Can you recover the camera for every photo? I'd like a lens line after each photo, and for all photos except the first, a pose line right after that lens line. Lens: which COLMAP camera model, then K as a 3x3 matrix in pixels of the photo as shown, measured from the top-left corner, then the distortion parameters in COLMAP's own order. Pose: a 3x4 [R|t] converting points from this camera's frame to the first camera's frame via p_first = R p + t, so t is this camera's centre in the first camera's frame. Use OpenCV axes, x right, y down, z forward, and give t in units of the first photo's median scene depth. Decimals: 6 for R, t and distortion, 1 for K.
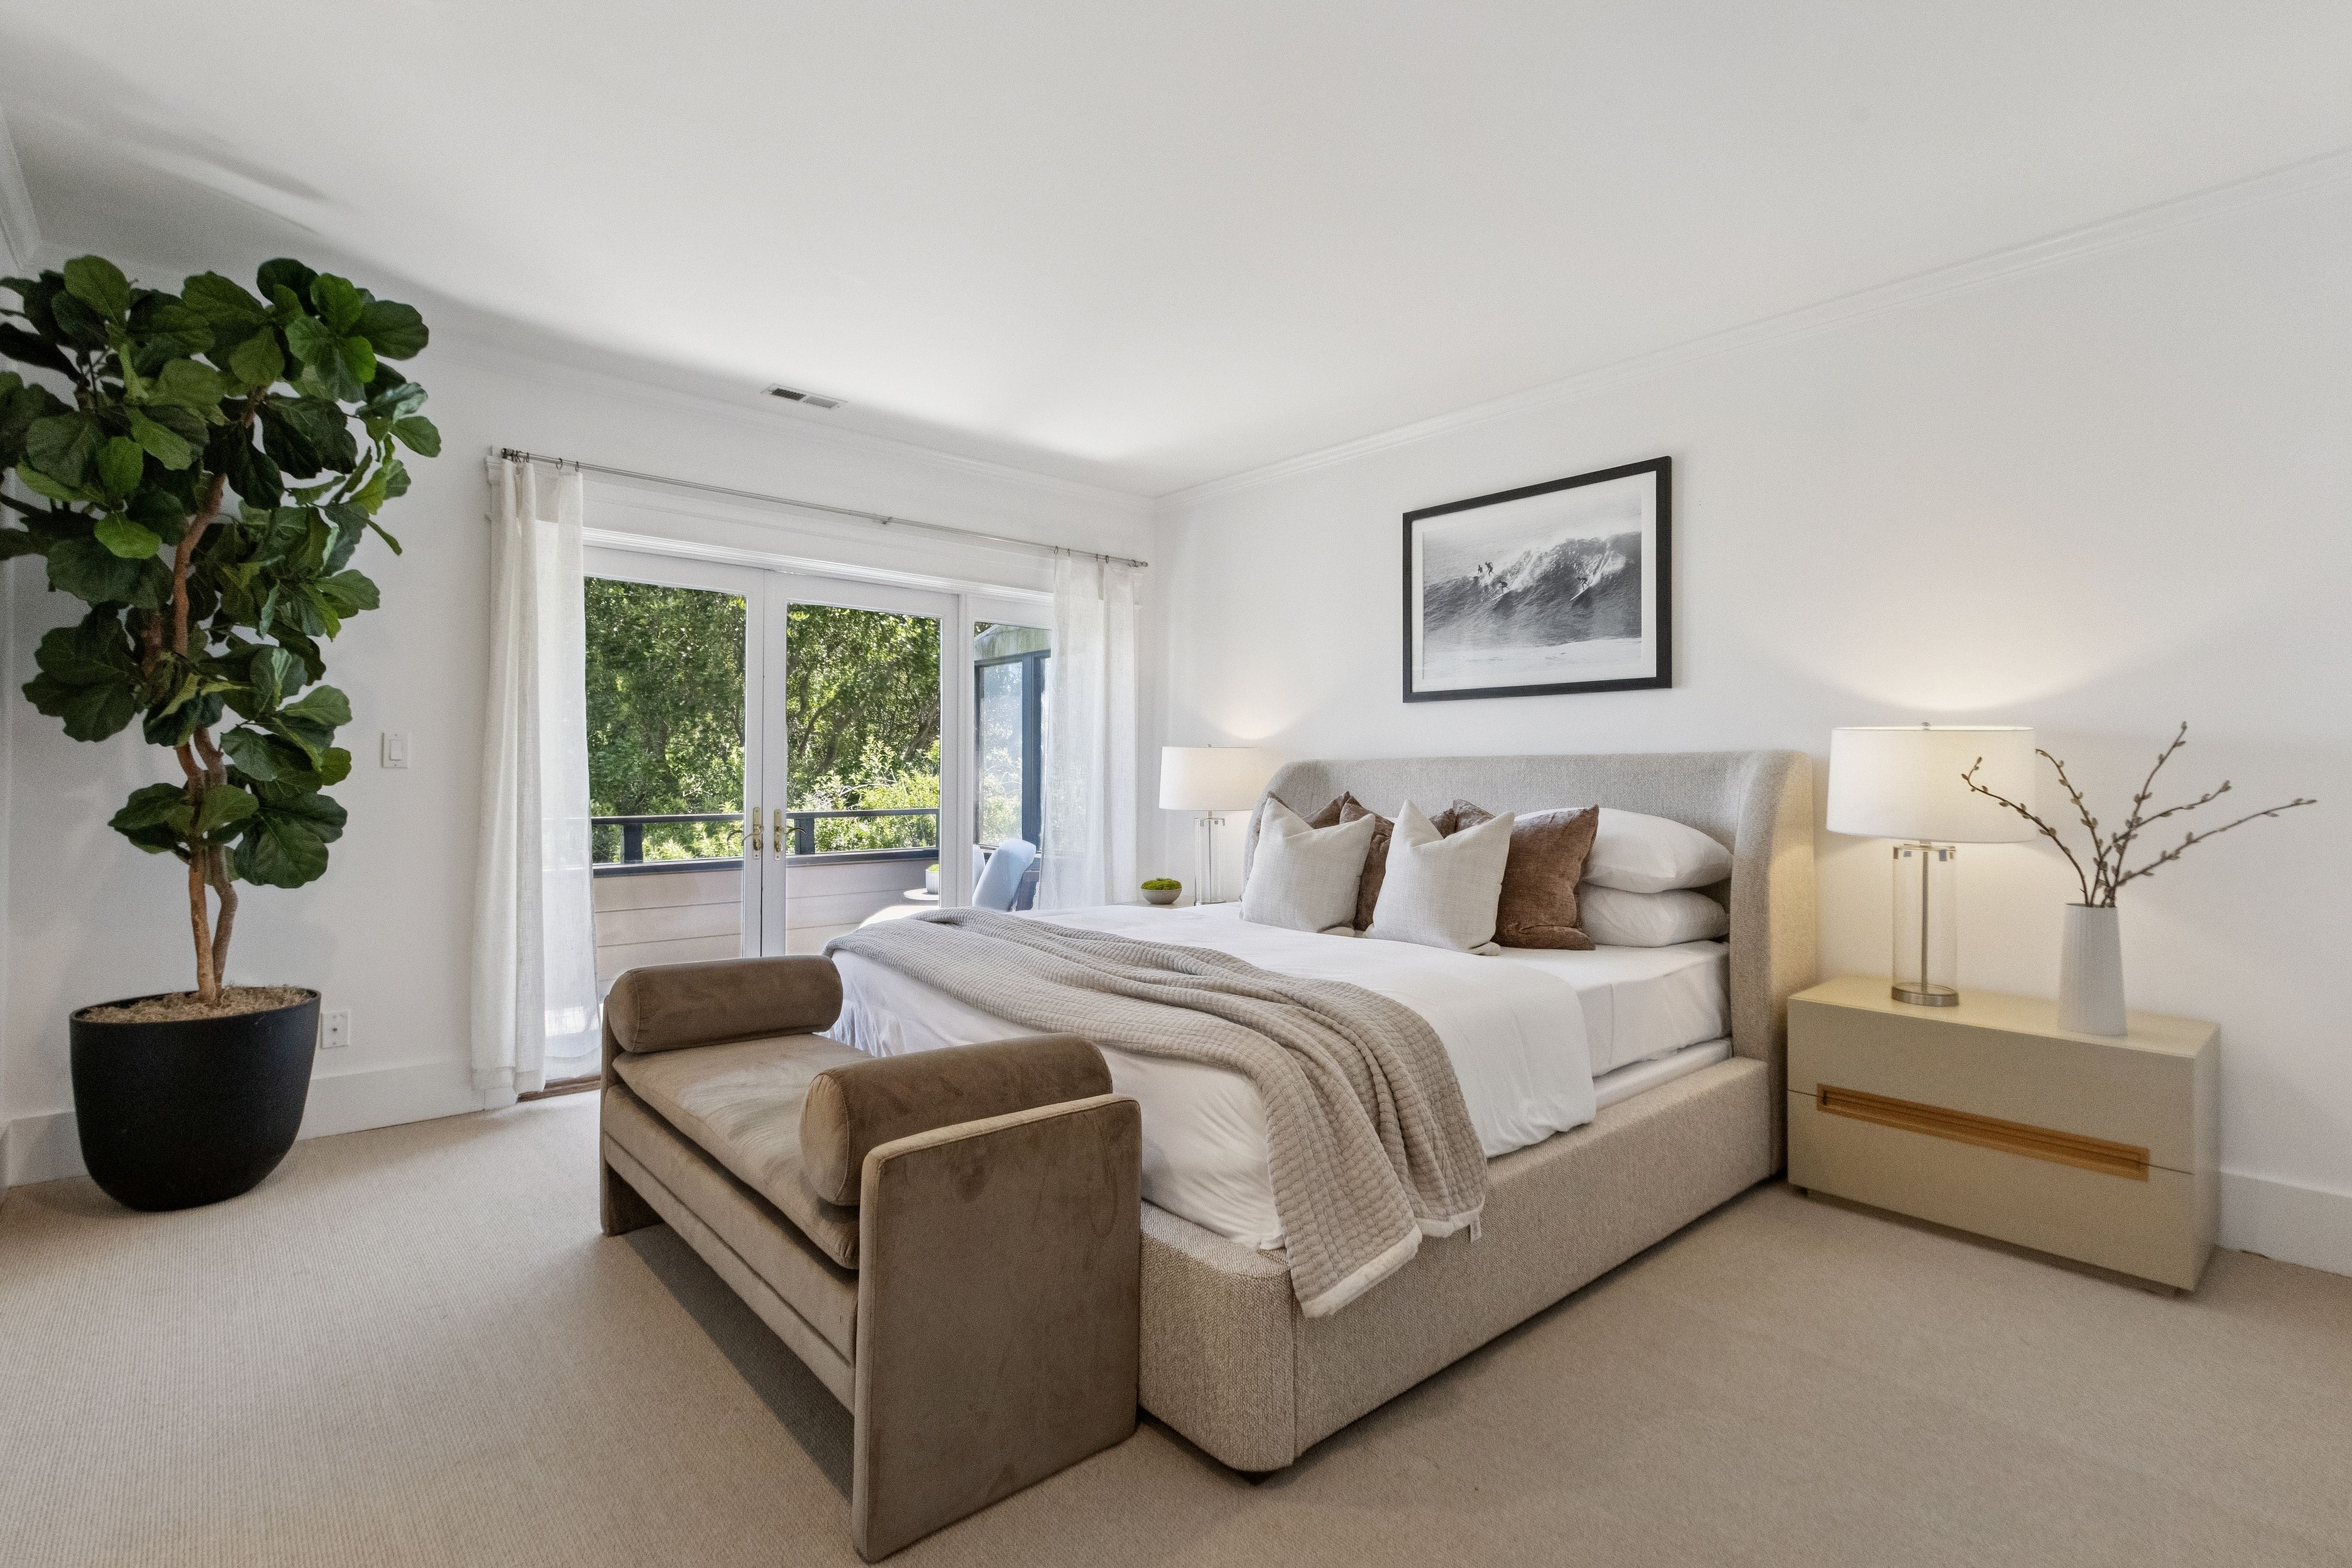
lens RADIAL K [[1055.2, 0, 1190.0], [0, 1055.2, 782.8], [0, 0, 1]] dist [-0.007567, 0.001927]
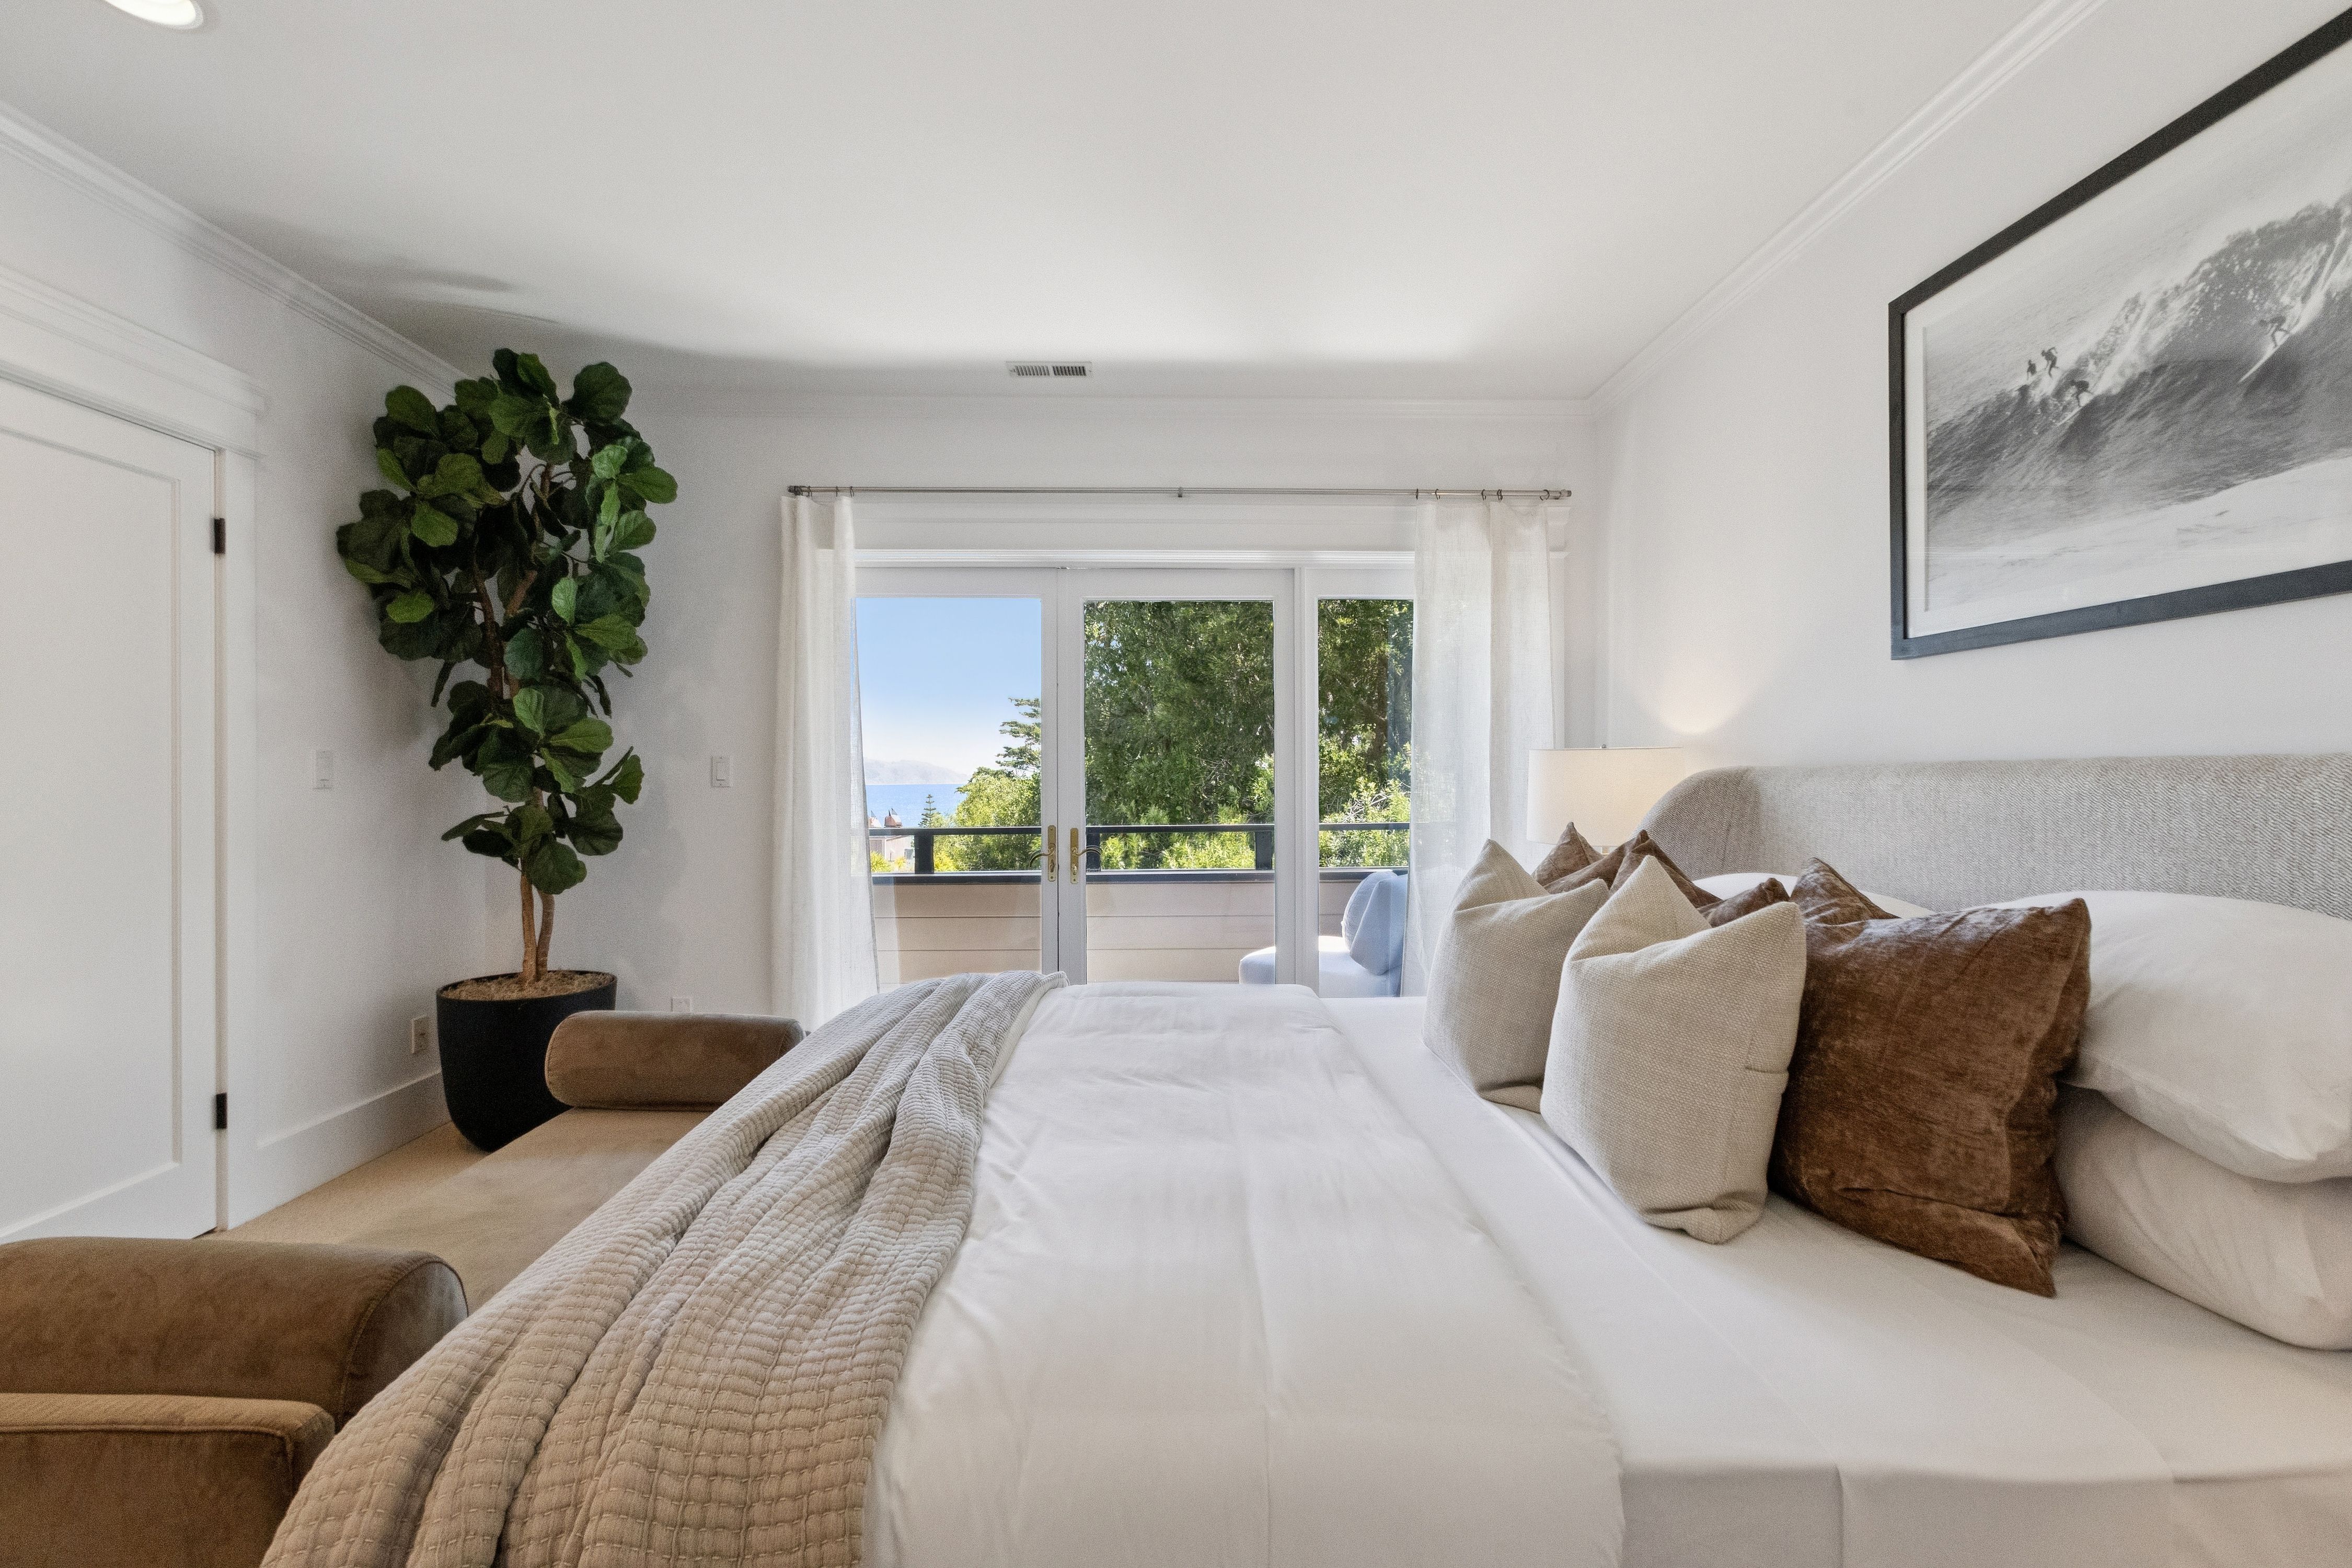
lens RADIAL K [[1055.2, 0, 1181.2], [0, 1055.2, 775.6], [0, 0, 1]] dist [-0.007567, 0.001927]
pose [[0.762979, -0.006255, -0.646393, 0.299059], [0.000122, 0.999955, -0.009533, -0.014116], [0.646423, 0.007195, 0.762945, 0.404621]]
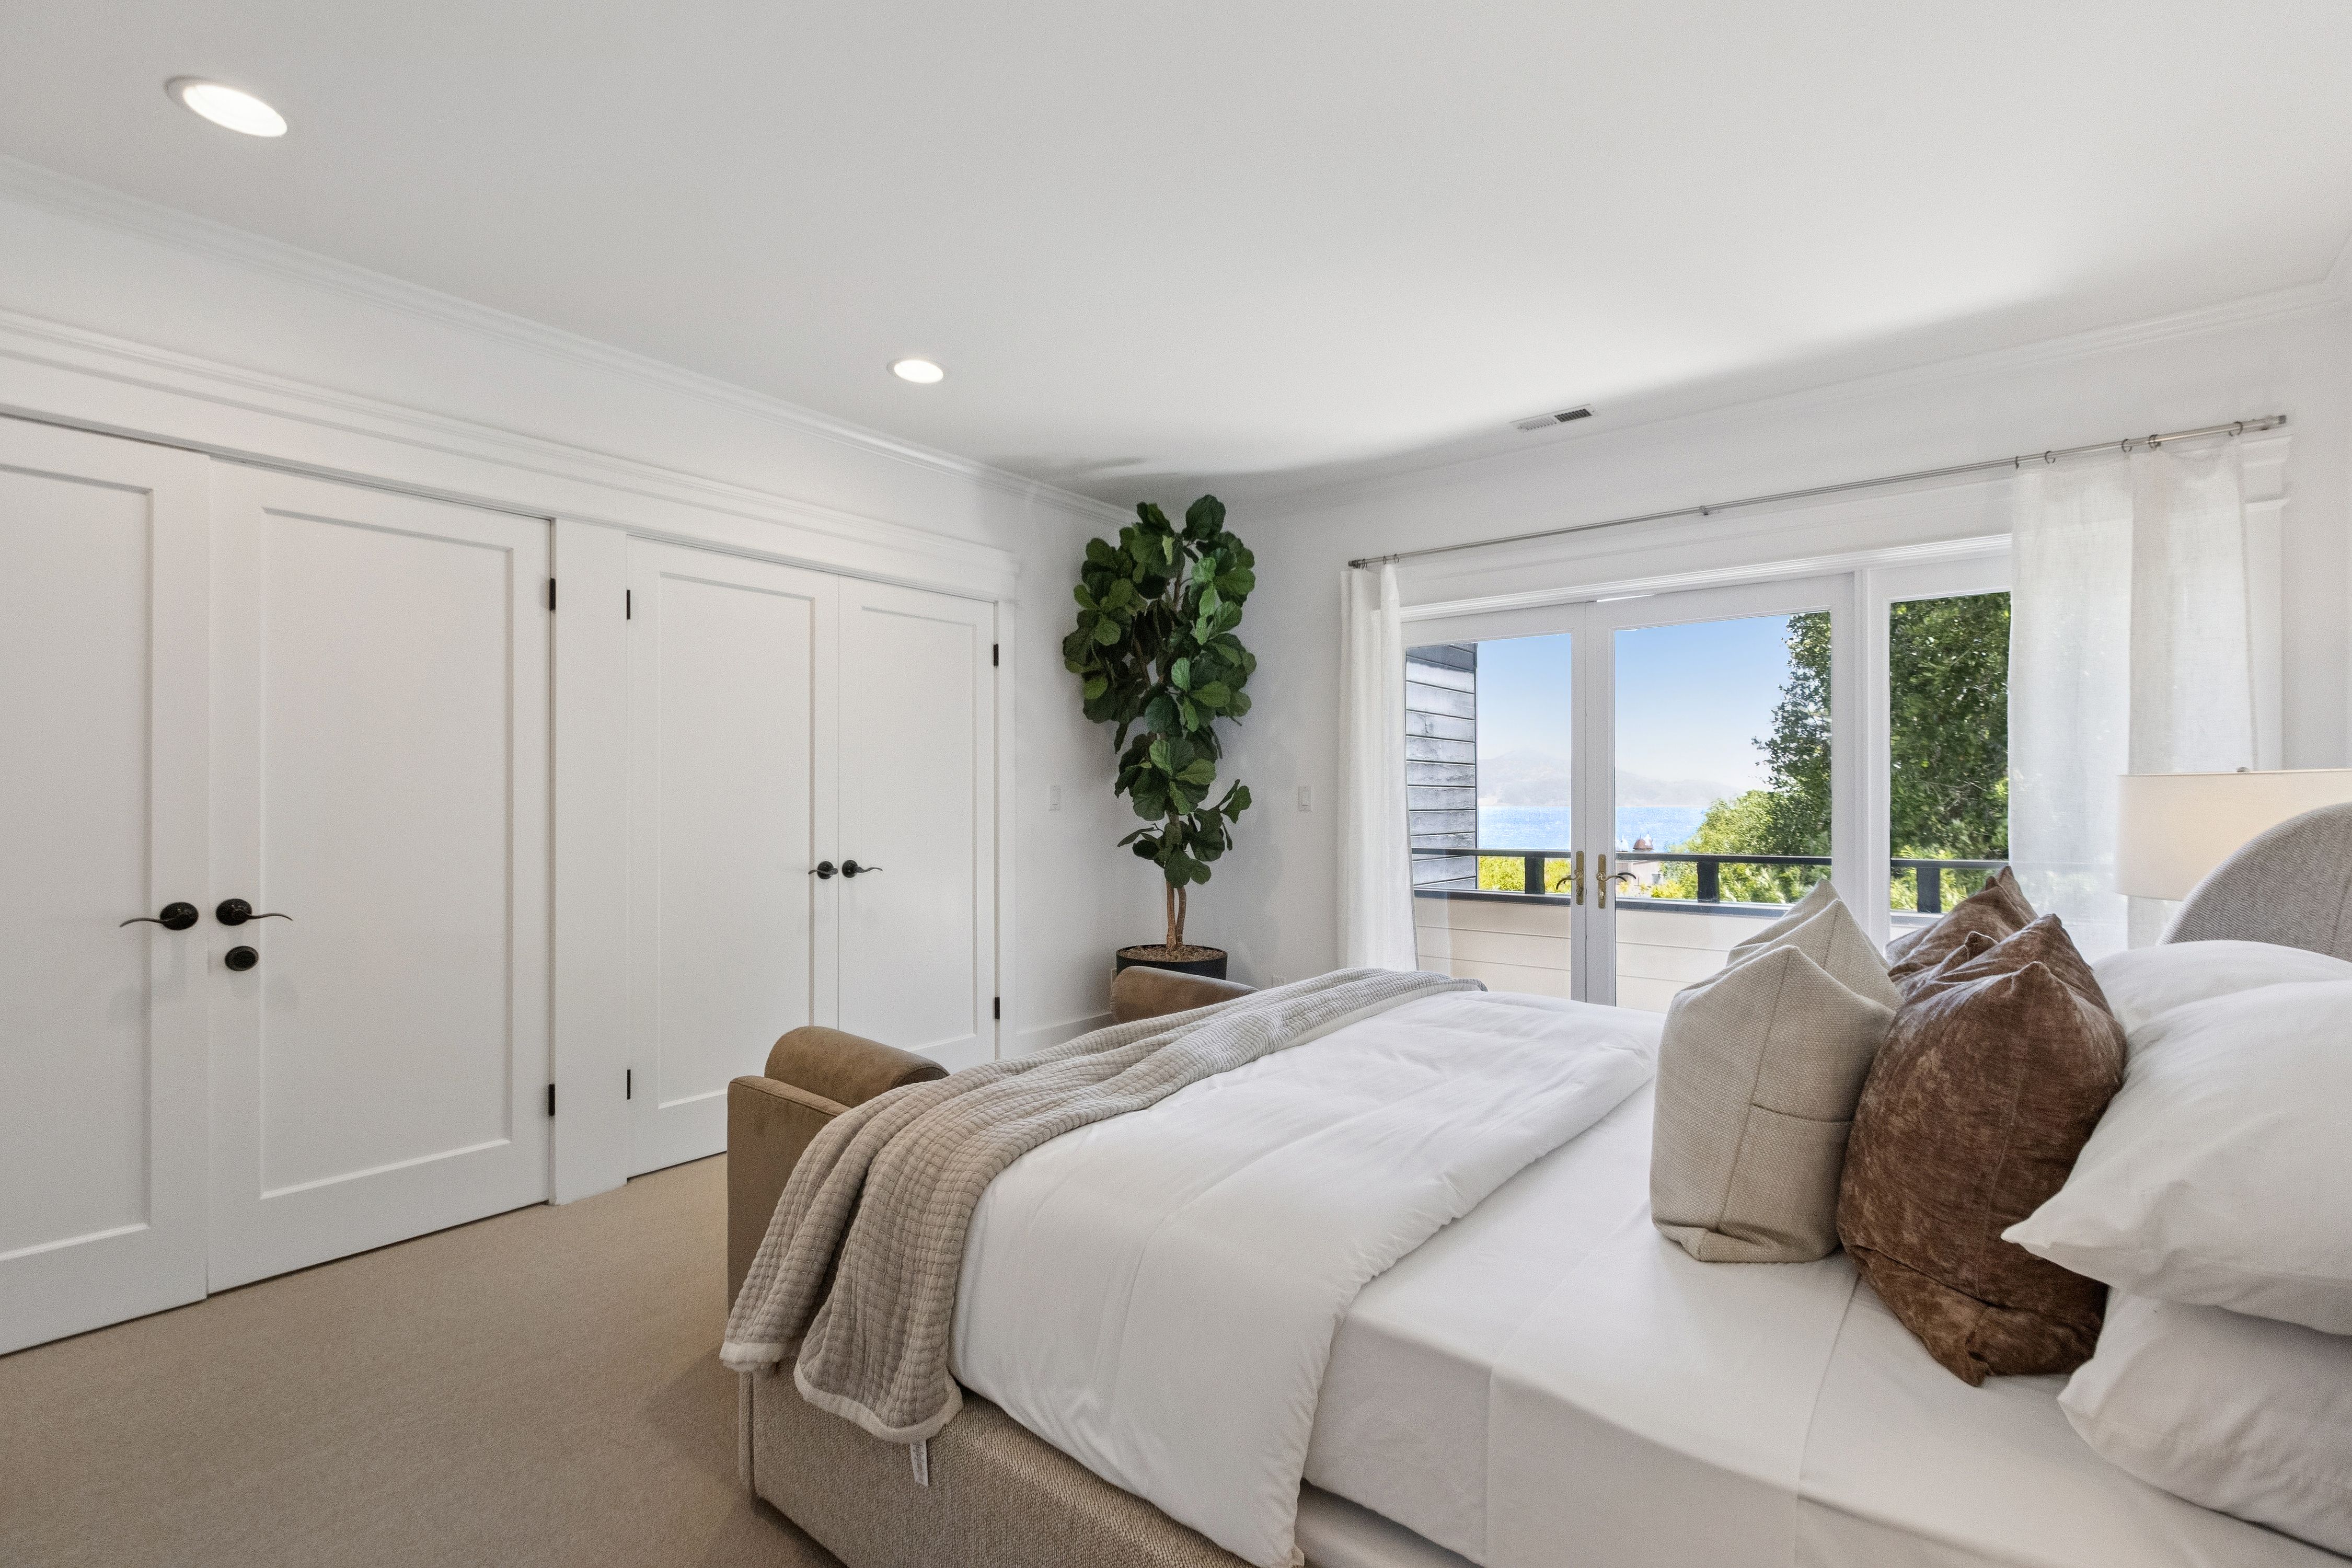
lens RADIAL K [[1055.2, 0, 1176.9], [0, 1055.2, 797.1], [0, 0, 1]] dist [-0.007567, 0.001927]
pose [[0.163633, -0.004384, -0.986512, 0.518396], [-0.006782, 0.999961, -0.005569, -0.020998], [0.986498, 0.007602, 0.163597, 0.529790]]
